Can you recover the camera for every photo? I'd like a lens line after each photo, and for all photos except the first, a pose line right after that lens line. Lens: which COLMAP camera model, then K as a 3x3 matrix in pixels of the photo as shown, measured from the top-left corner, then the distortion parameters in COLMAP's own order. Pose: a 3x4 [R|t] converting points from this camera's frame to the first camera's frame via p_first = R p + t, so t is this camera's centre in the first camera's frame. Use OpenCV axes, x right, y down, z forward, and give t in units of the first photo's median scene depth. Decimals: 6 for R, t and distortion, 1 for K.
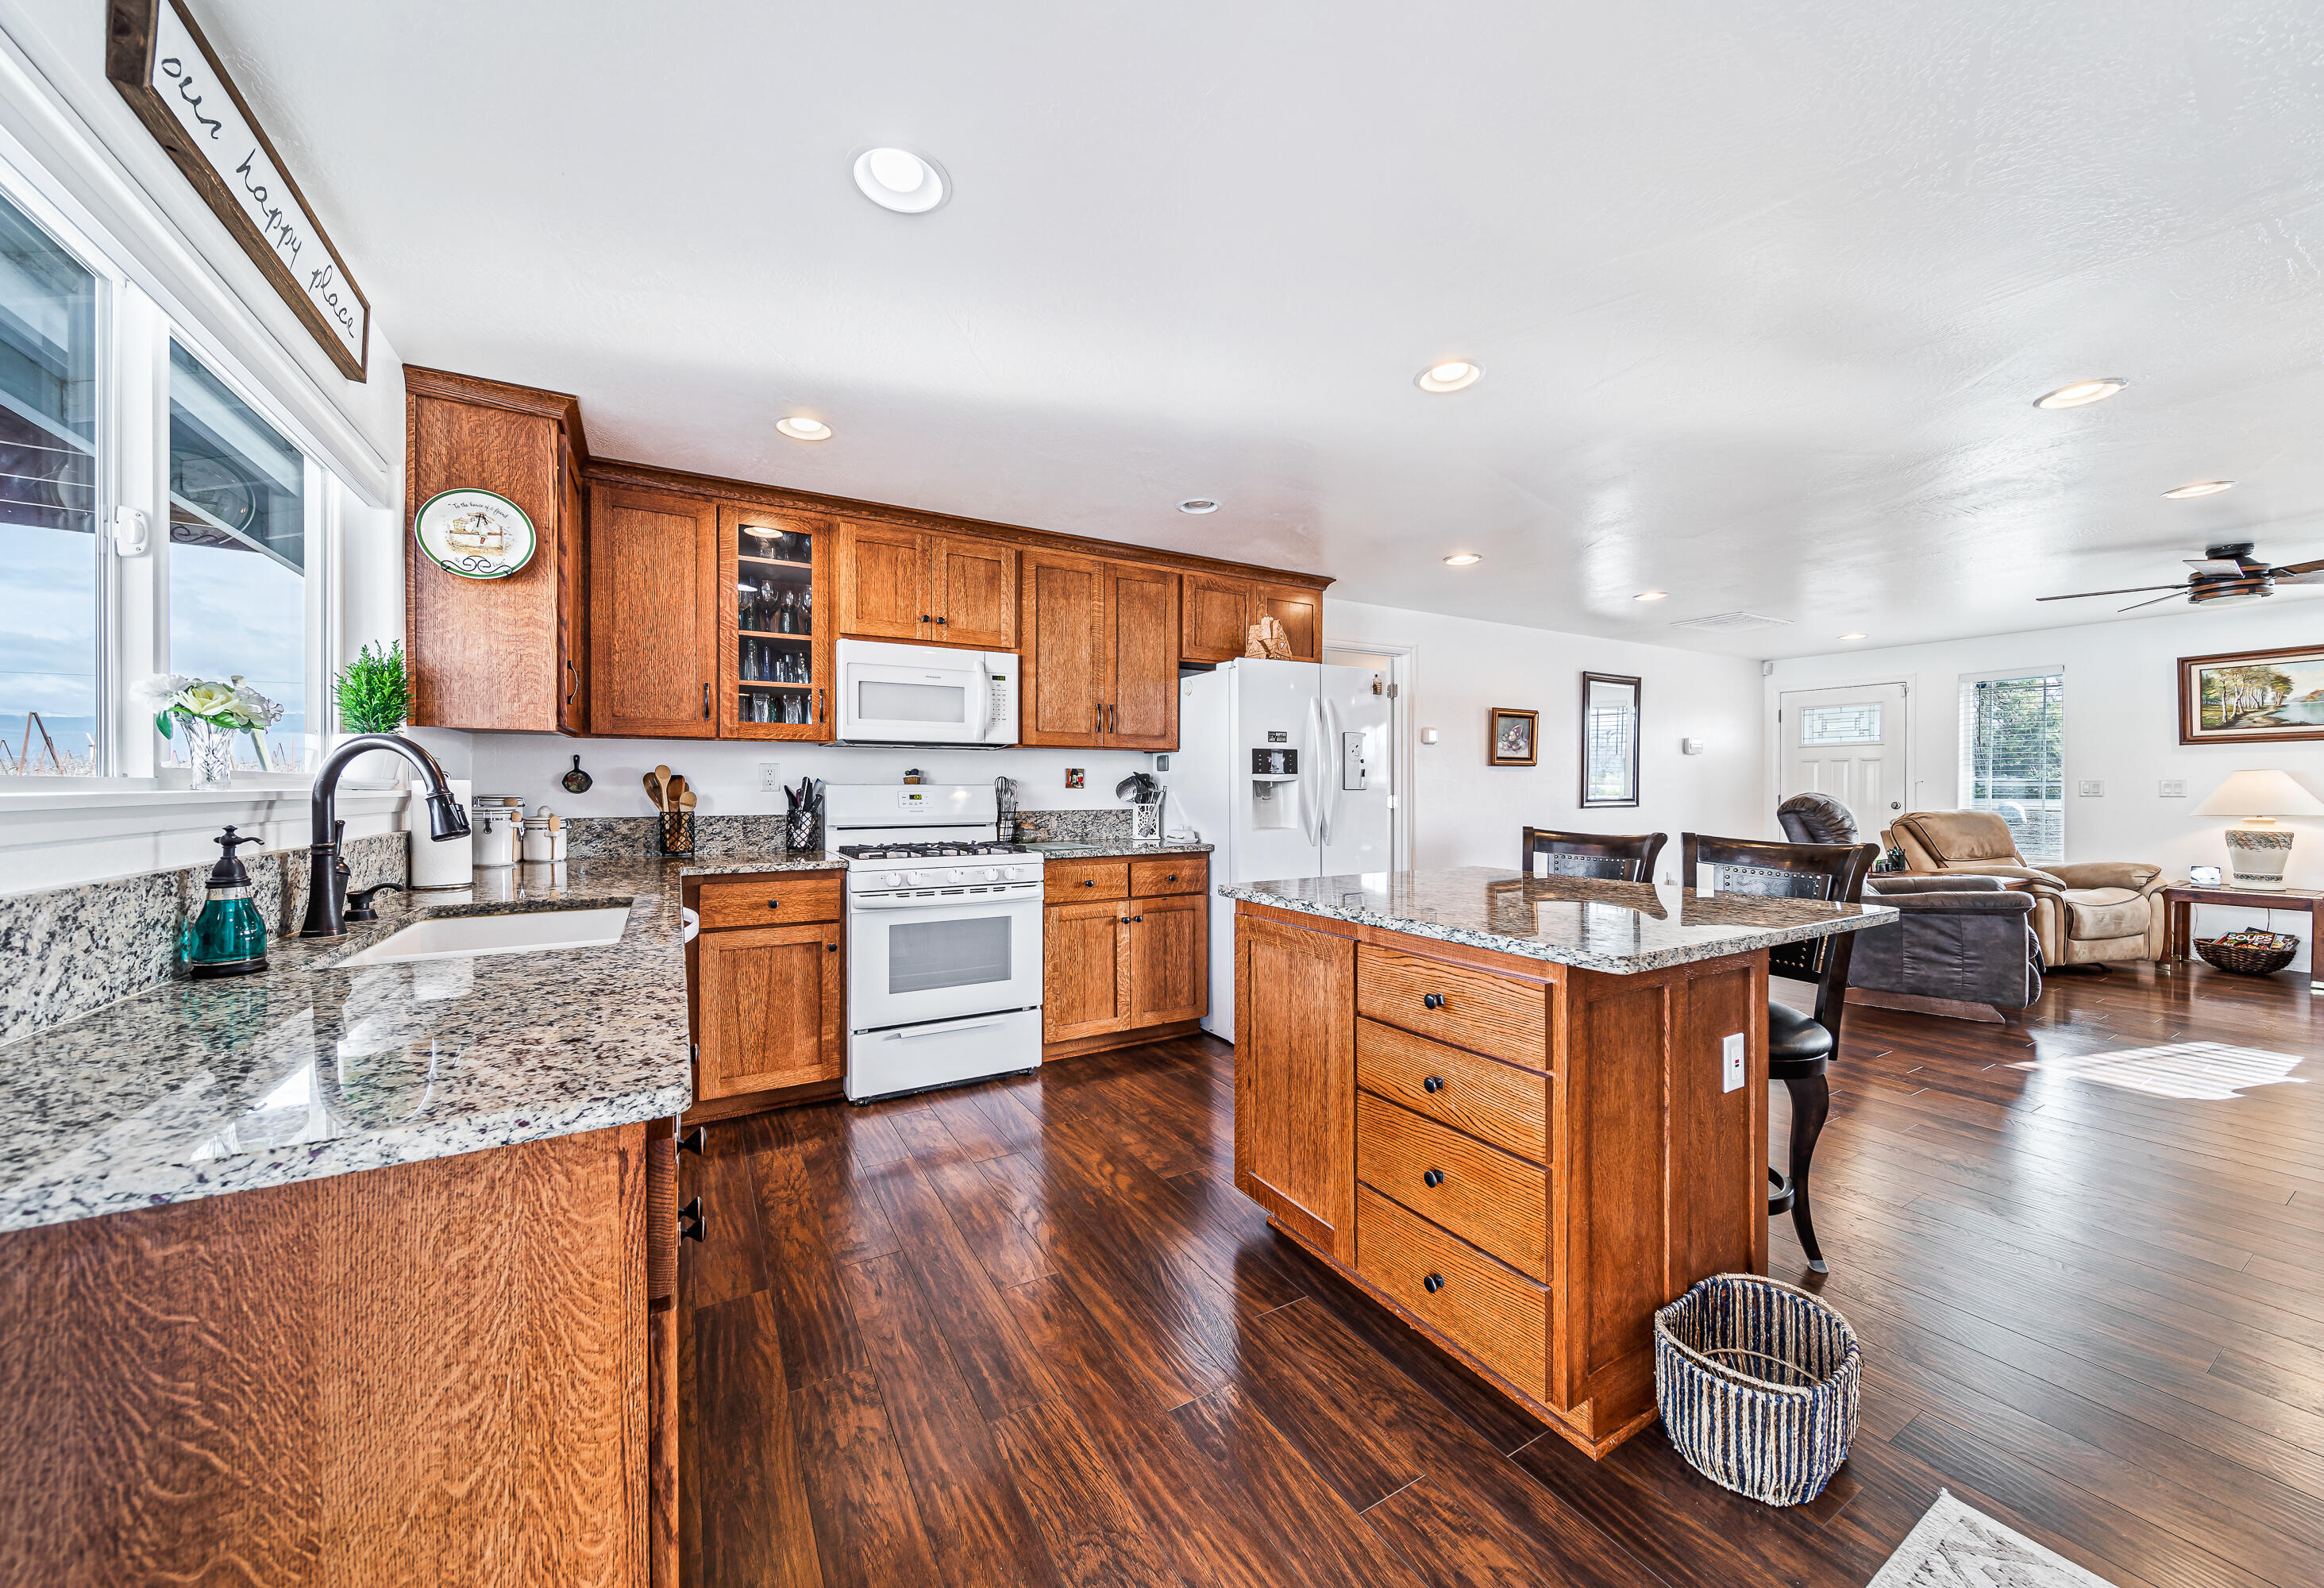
lens RADIAL K [[822.2, 0, 1109.8], [0, 822.2, 798.9], [0, 0, 1]] dist [0.004484, -0.000977]
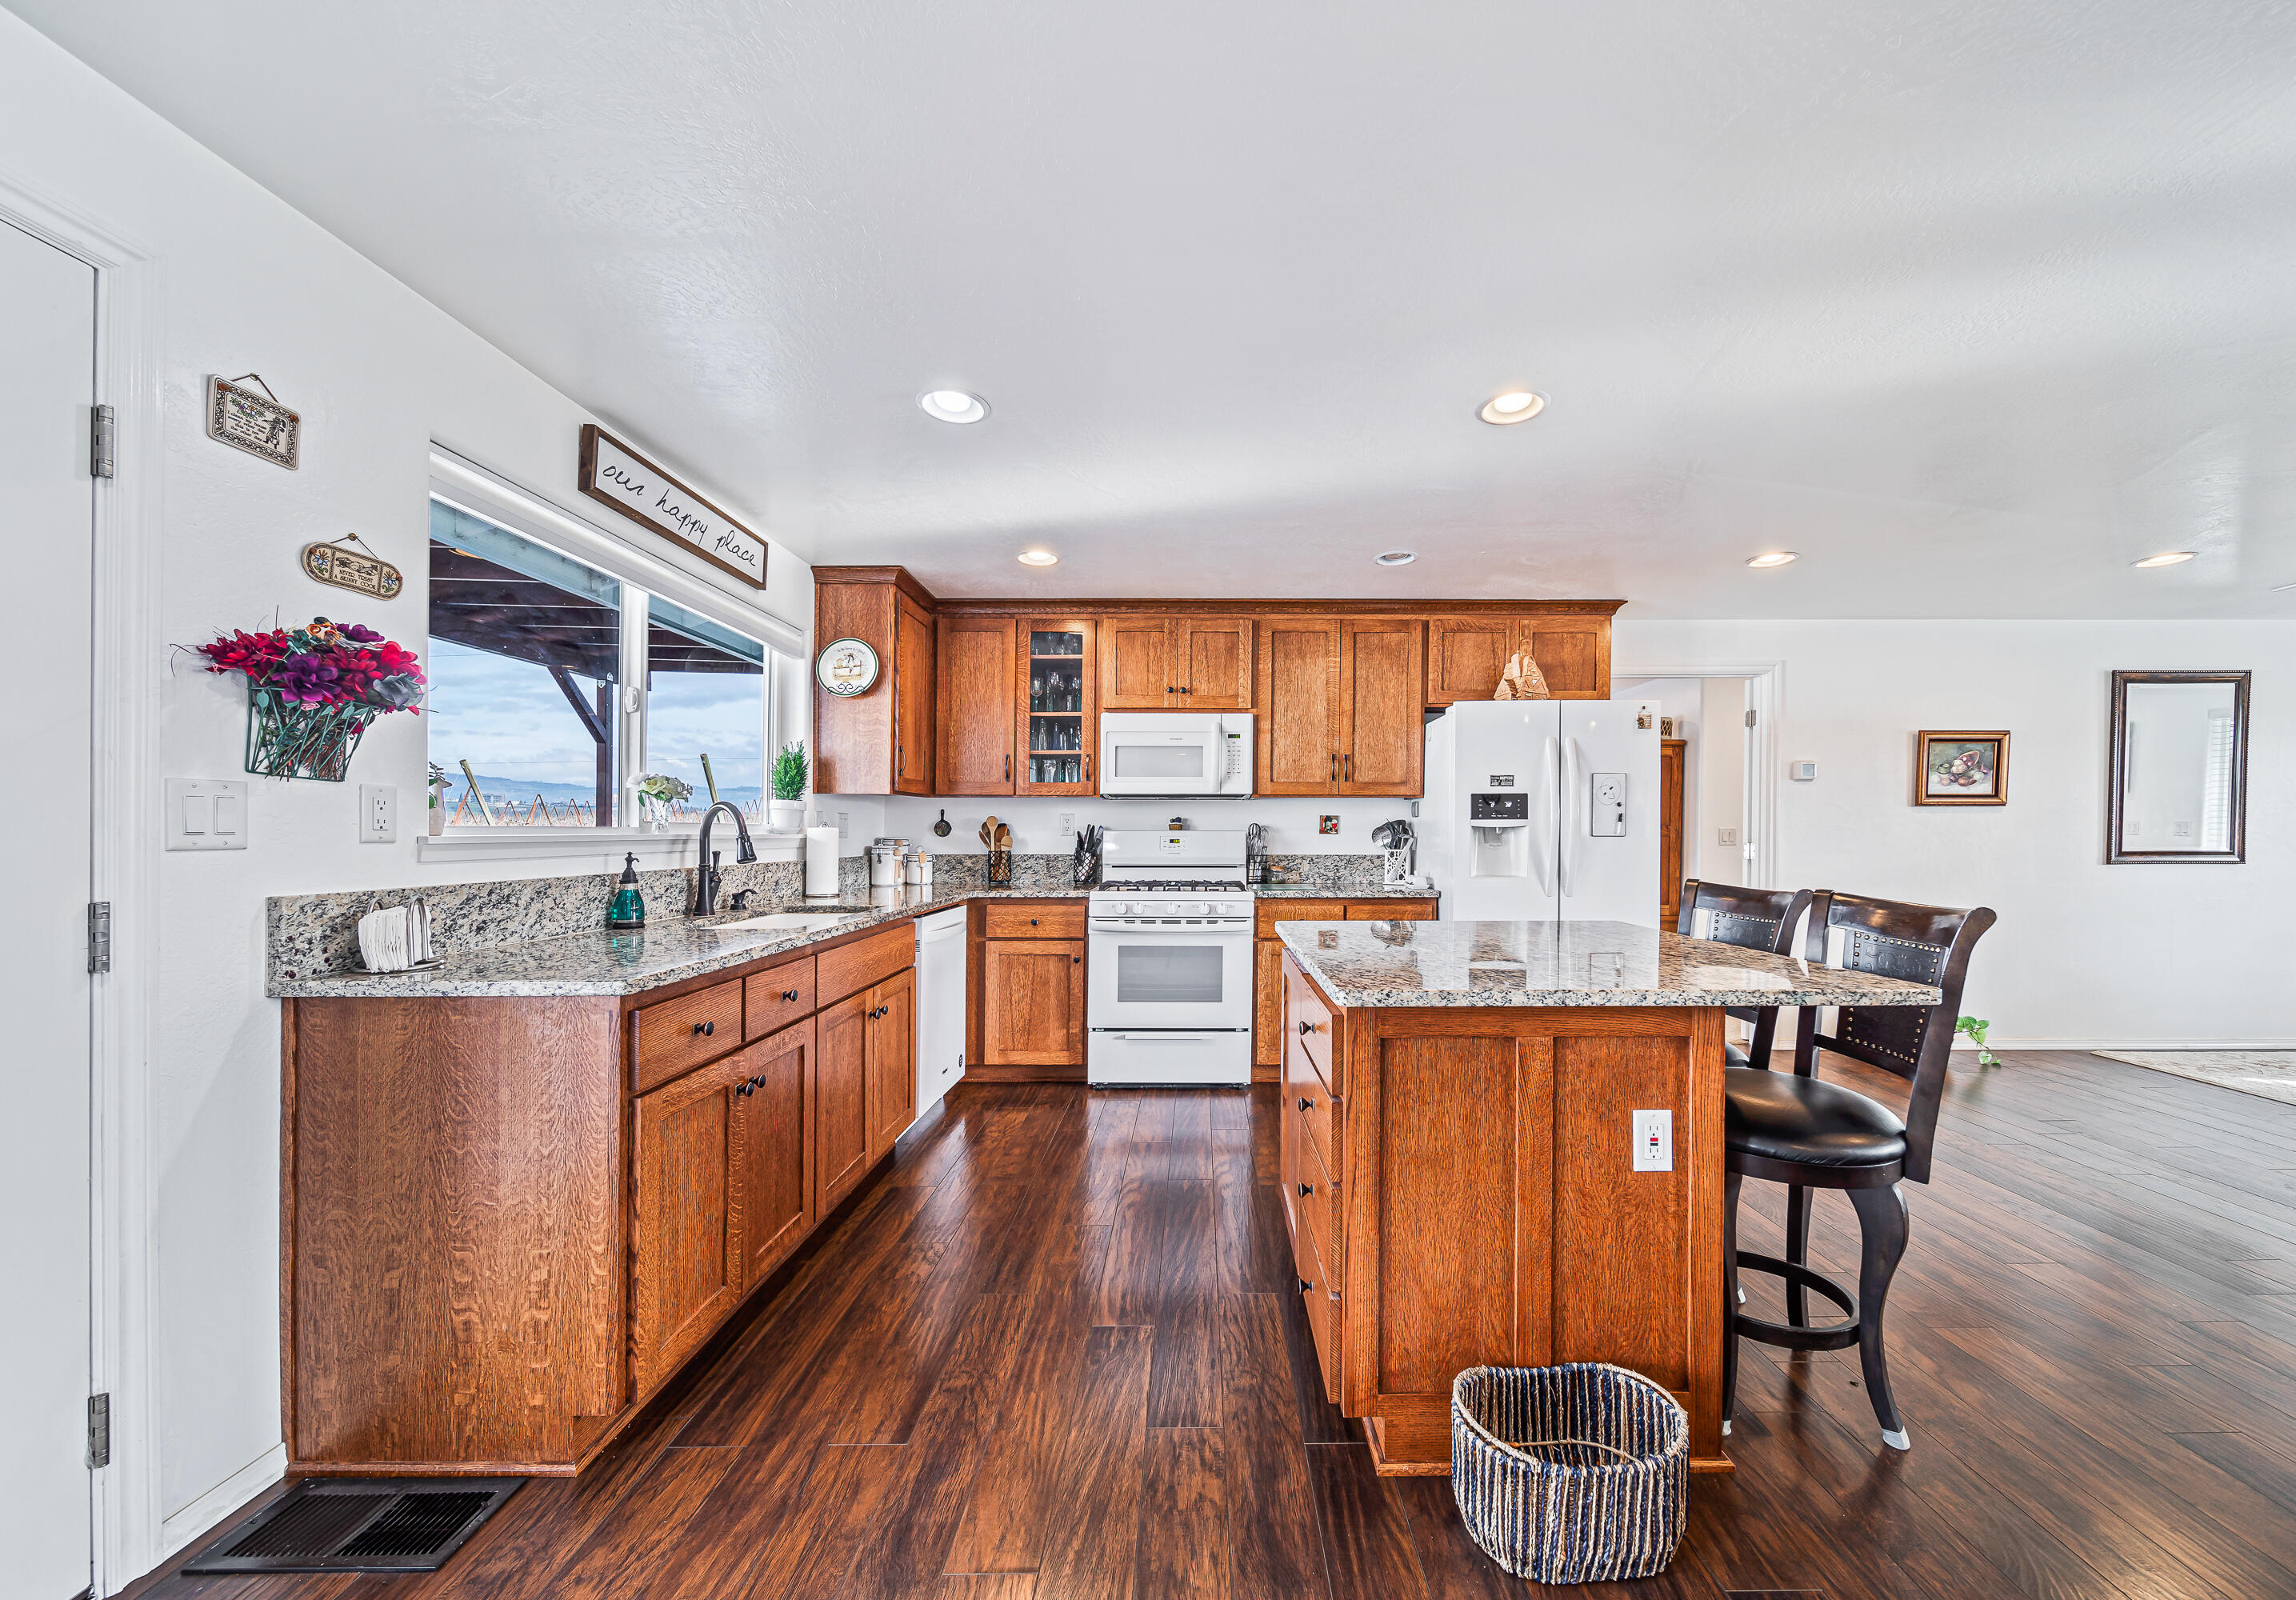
lens RADIAL K [[824.9, 0, 1181.8], [0, 824.9, 836.4], [0, 0, 1]] dist [0.005806, -0.000069]
pose [[0.870338, 0.003765, -0.492440, 0.398728], [-0.008546, 0.999936, -0.007458, -0.000224], [0.492381, 0.010699, 0.870314, -0.021334]]
